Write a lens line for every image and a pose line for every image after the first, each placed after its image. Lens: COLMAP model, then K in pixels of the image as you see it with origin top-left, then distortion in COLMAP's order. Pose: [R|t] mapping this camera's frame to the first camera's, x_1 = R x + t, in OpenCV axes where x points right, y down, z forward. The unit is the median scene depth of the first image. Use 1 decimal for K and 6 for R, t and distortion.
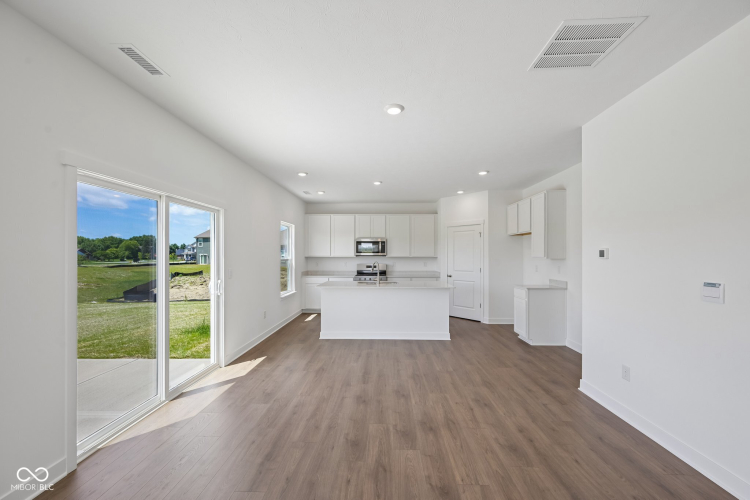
lens RADIAL K [[296.5, 0, 375.0], [0, 296.5, 250.0], [0, 0, 1]] dist [0.000889, 0.000386]
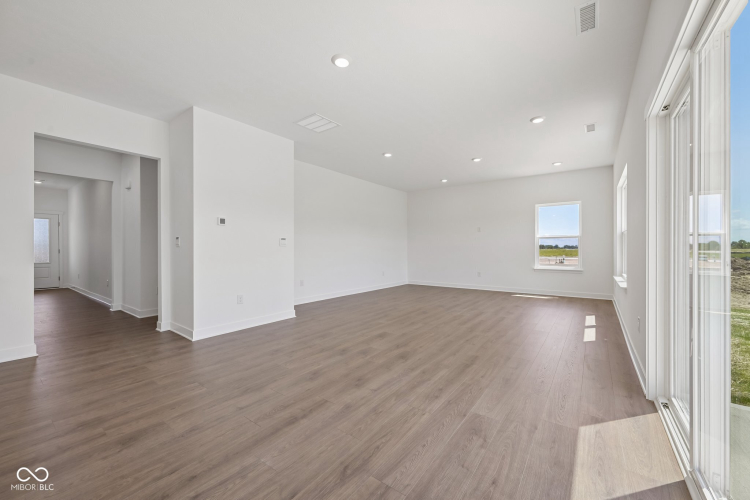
lens RADIAL K [[296.5, 0, 375.0], [0, 296.5, 250.0], [0, 0, 1]] dist [0.000889, 0.000386]
pose [[-0.825000, 0.001386, 0.565130, -0.376453], [-0.007465, 0.999883, -0.013351, 0.102738], [-0.565083, -0.015233, -0.824894, 1.144226]]
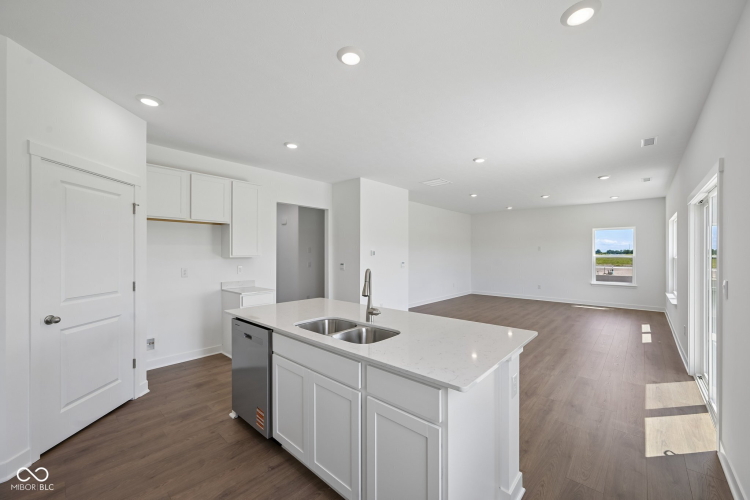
lens RADIAL K [[294.9, 0, 374.7], [0, 294.9, 254.8], [0, 0, 1]] dist [-0.000500, 0.000300]
pose [[-0.764939, -0.000612, 0.644102, -0.331653], [-0.011523, 0.999853, -0.012734, 0.031338], [-0.644000, -0.017162, -0.764833, 1.661035]]
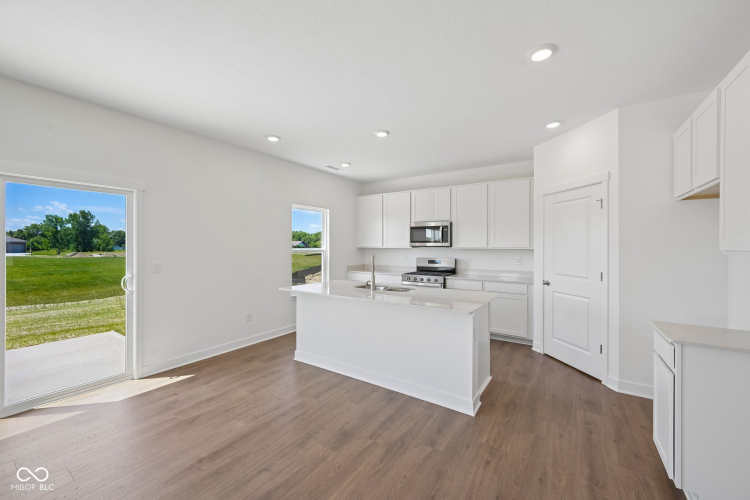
lens RADIAL K [[297.8, 0, 374.8], [0, 297.8, 243.4], [0, 0, 1]] dist [0.001049, 0.000272]
pose [[0.849538, -0.002781, -0.527520, 0.445517], [0.007009, 0.999957, 0.006015, 0.011555], [0.527481, -0.008807, 0.849521, 0.578427]]
